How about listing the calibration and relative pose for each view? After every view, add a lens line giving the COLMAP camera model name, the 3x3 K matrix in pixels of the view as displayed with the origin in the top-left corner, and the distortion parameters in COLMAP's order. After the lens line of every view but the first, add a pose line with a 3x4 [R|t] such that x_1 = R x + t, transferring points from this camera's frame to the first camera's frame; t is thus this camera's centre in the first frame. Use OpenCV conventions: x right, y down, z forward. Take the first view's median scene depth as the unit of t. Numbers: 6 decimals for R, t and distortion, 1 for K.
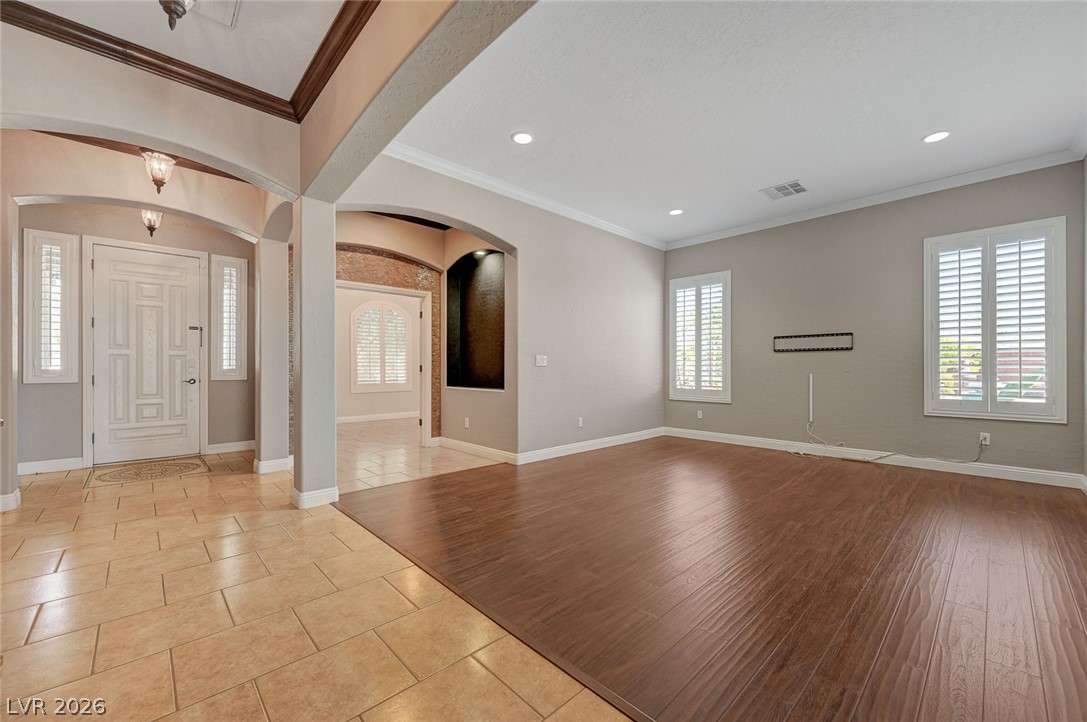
lens RADIAL K [[429.8, 0, 545.2], [0, 429.8, 363.9], [0, 0, 1]] dist [0.000620, -0.000105]
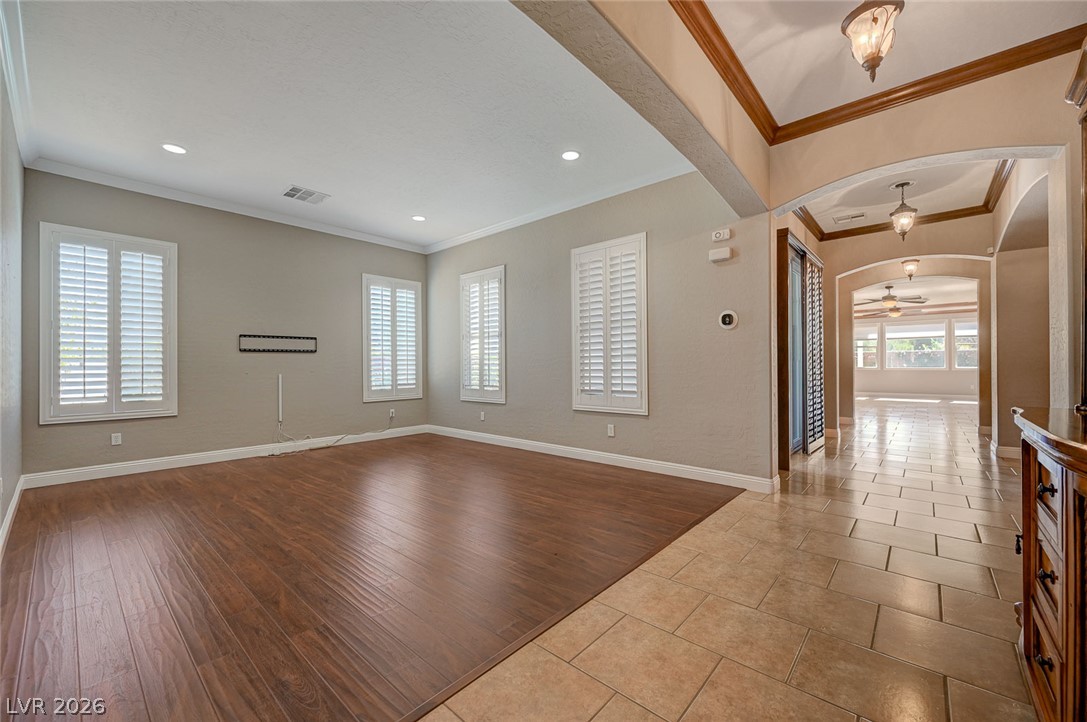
lens RADIAL K [[429.8, 0, 548.7], [0, 429.8, 364.1], [0, 0, 1]] dist [0.000620, -0.000105]
pose [[-0.093185, 0.003075, 0.995644, -0.873101], [0.001420, 0.999995, -0.002956, 0.005029], [-0.995648, 0.001139, -0.093189, 0.886320]]
